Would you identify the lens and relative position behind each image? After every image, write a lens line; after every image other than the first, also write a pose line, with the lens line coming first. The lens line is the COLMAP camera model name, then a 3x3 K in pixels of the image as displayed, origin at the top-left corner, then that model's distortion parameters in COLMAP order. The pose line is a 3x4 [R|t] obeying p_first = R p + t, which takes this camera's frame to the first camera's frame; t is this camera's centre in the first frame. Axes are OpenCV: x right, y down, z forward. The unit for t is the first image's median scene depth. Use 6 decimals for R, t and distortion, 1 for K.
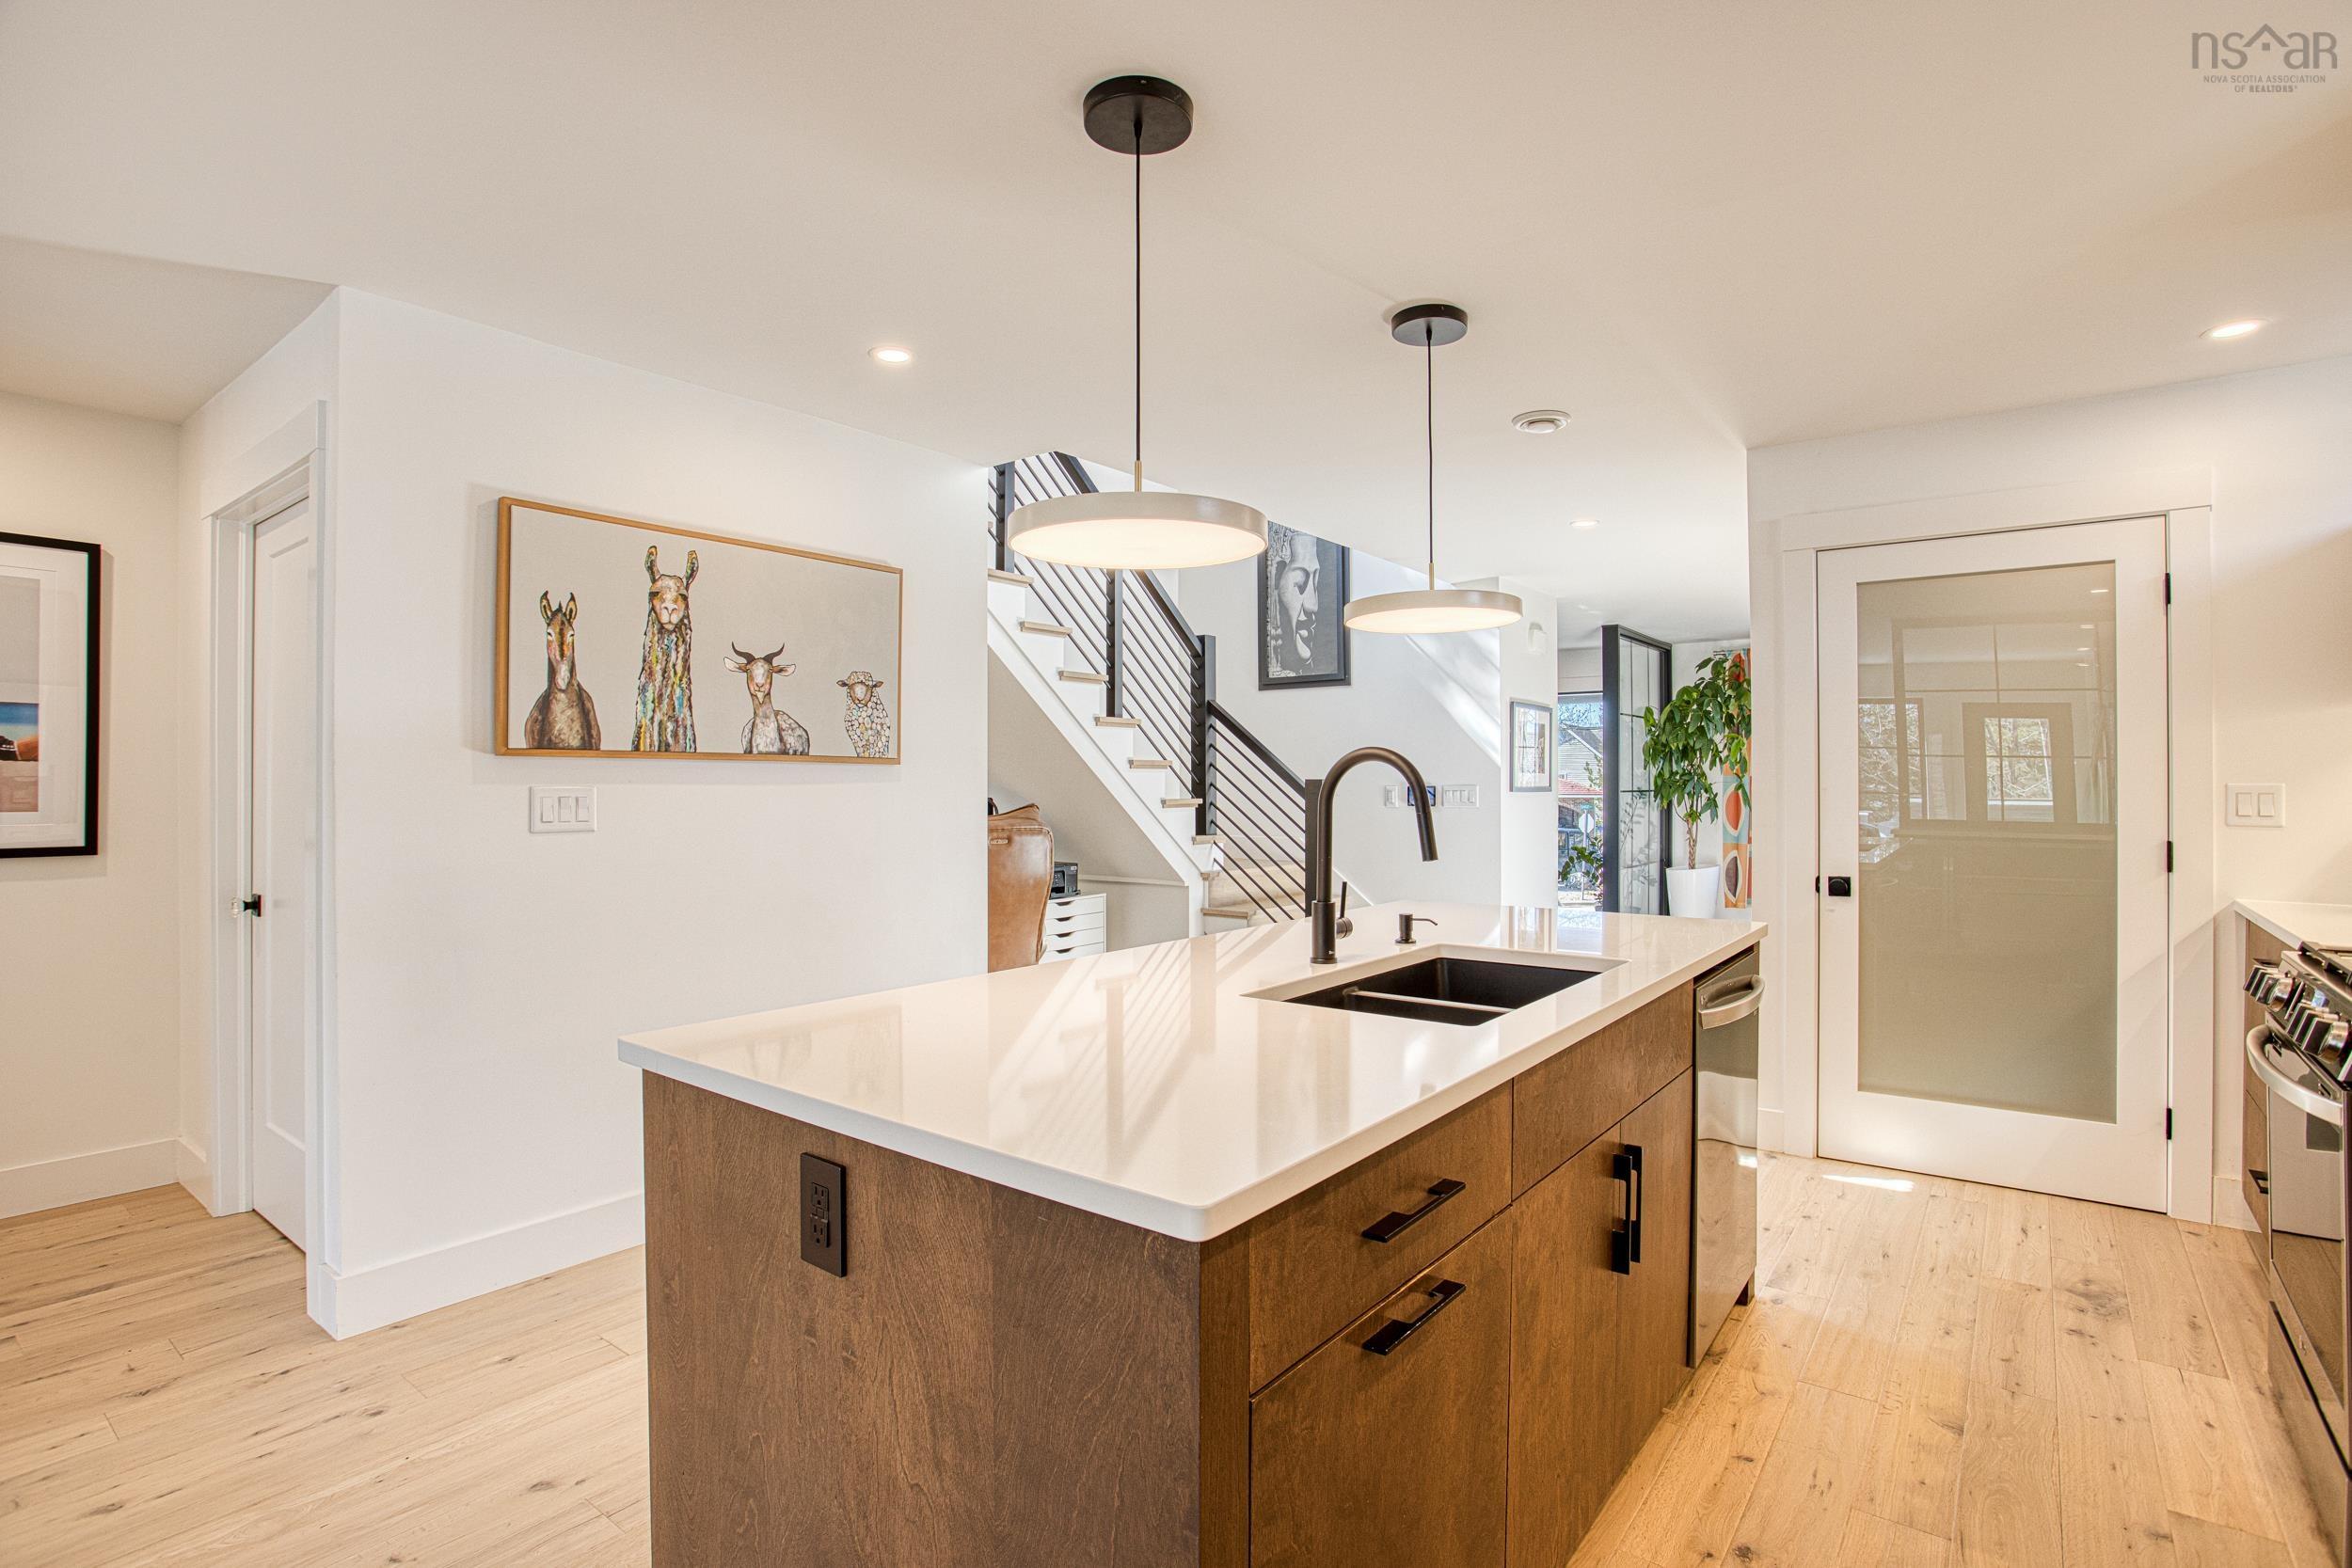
lens RADIAL K [[1135.9, 0, 1189.3], [0, 1135.9, 795.5], [0, 0, 1]] dist [-0.046150, 0.011917]
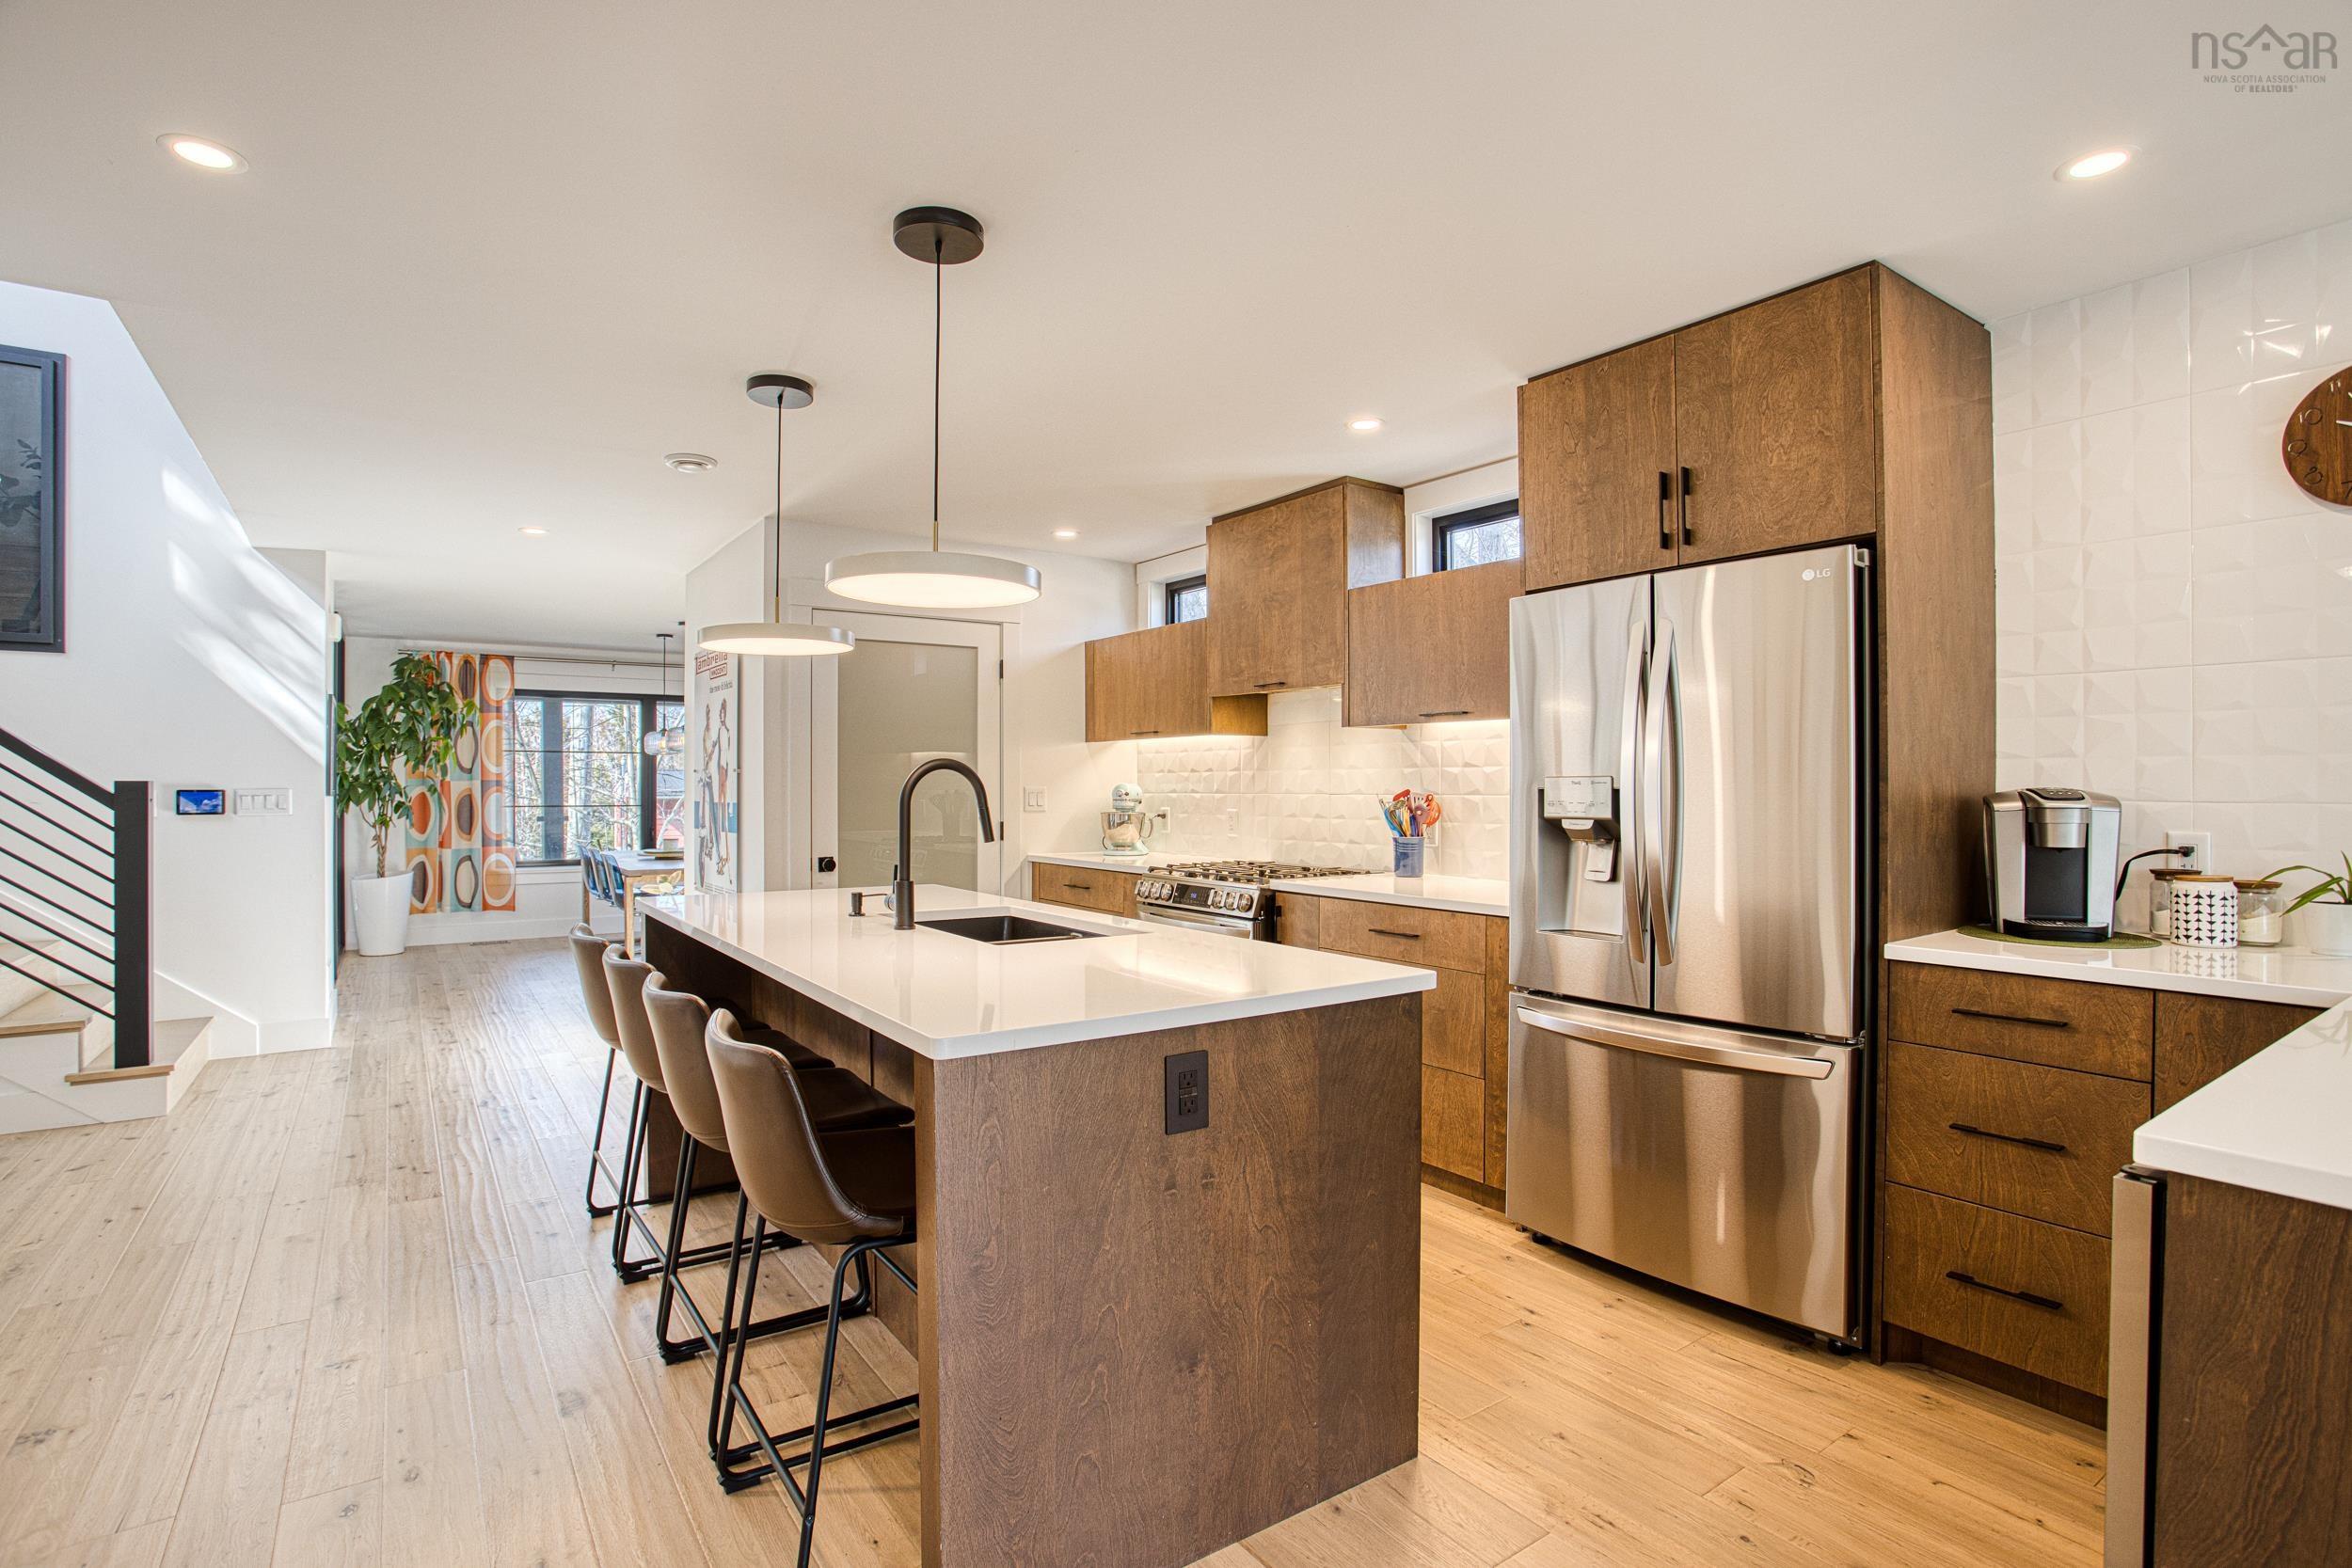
lens RADIAL K [[1135.9, 0, 1173.6], [0, 1135.9, 783.8], [0, 0, 1]] dist [-0.046150, 0.011917]
pose [[0.309825, 0.001271, 0.950793, -0.247562], [0.011359, 0.999923, -0.005038, -0.001294], [-0.950726, 0.012361, 0.309787, 0.083695]]
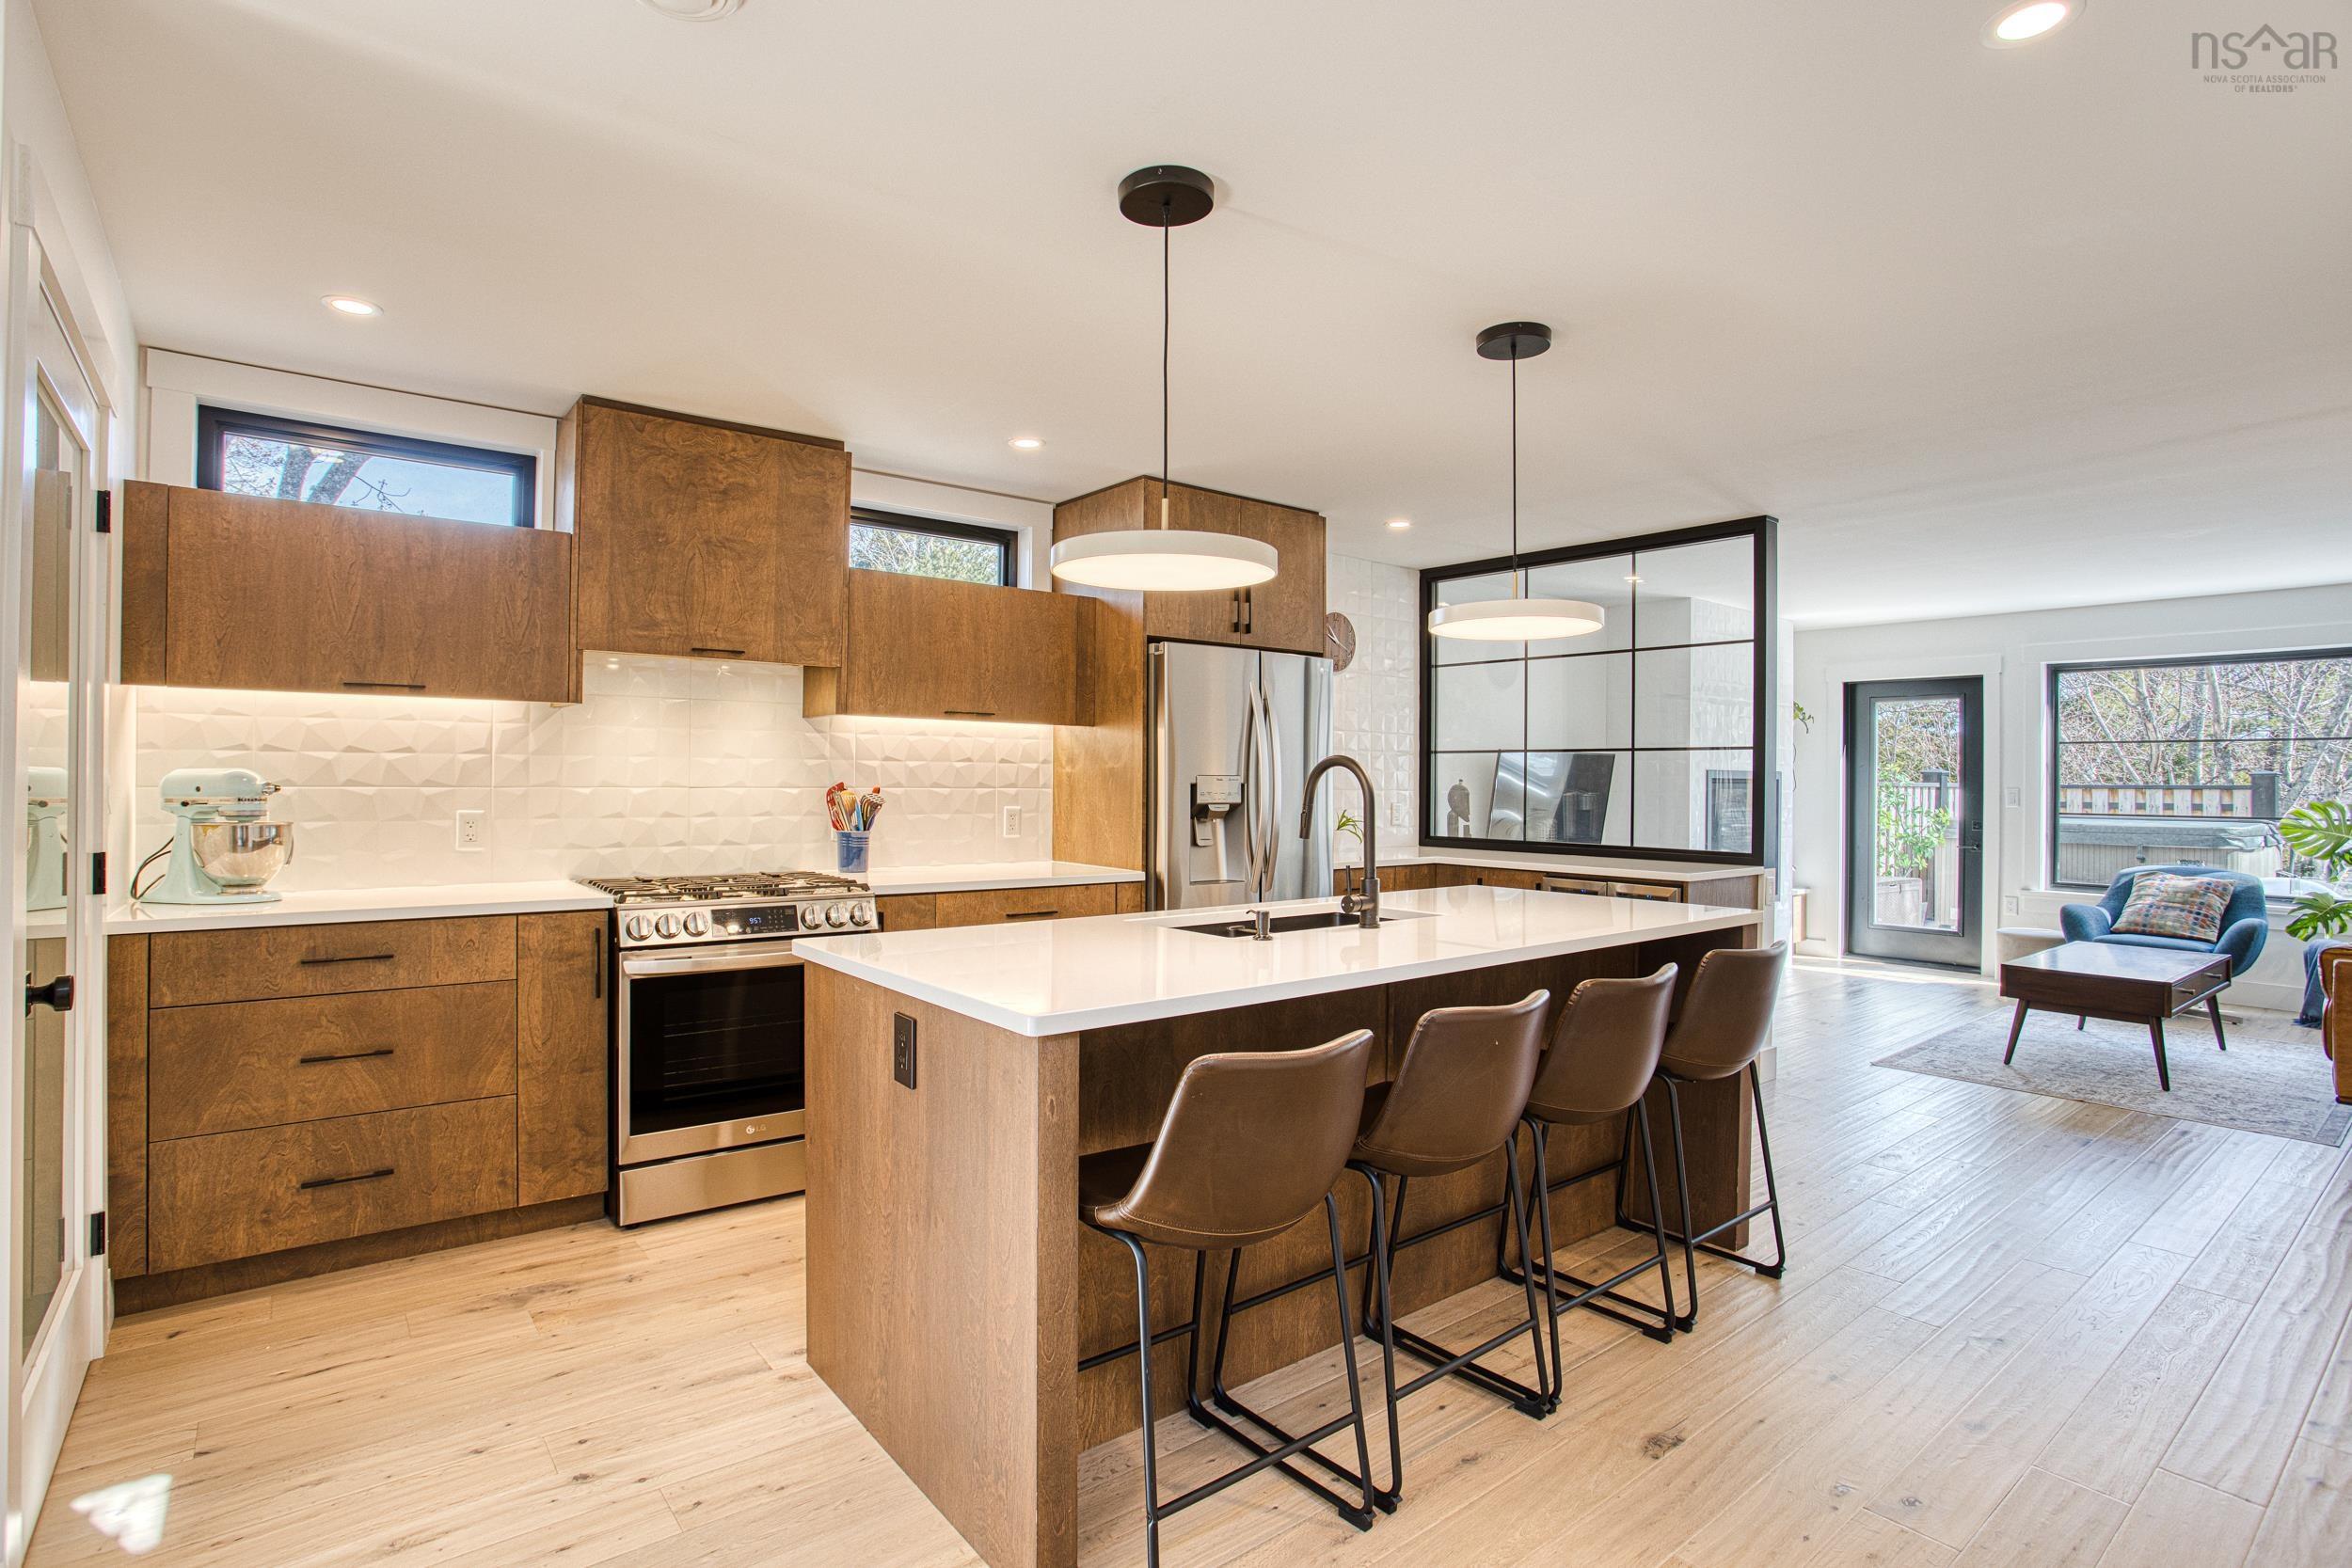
lens RADIAL K [[1135.9, 0, 1162.6], [0, 1135.9, 774.8], [0, 0, 1]] dist [-0.046150, 0.011917]
pose [[-0.958086, -0.003953, 0.286454, -0.008581], [-0.003545, 0.999992, 0.001945, -0.004760], [-0.286459, 0.000849, -0.958092, 0.562382]]
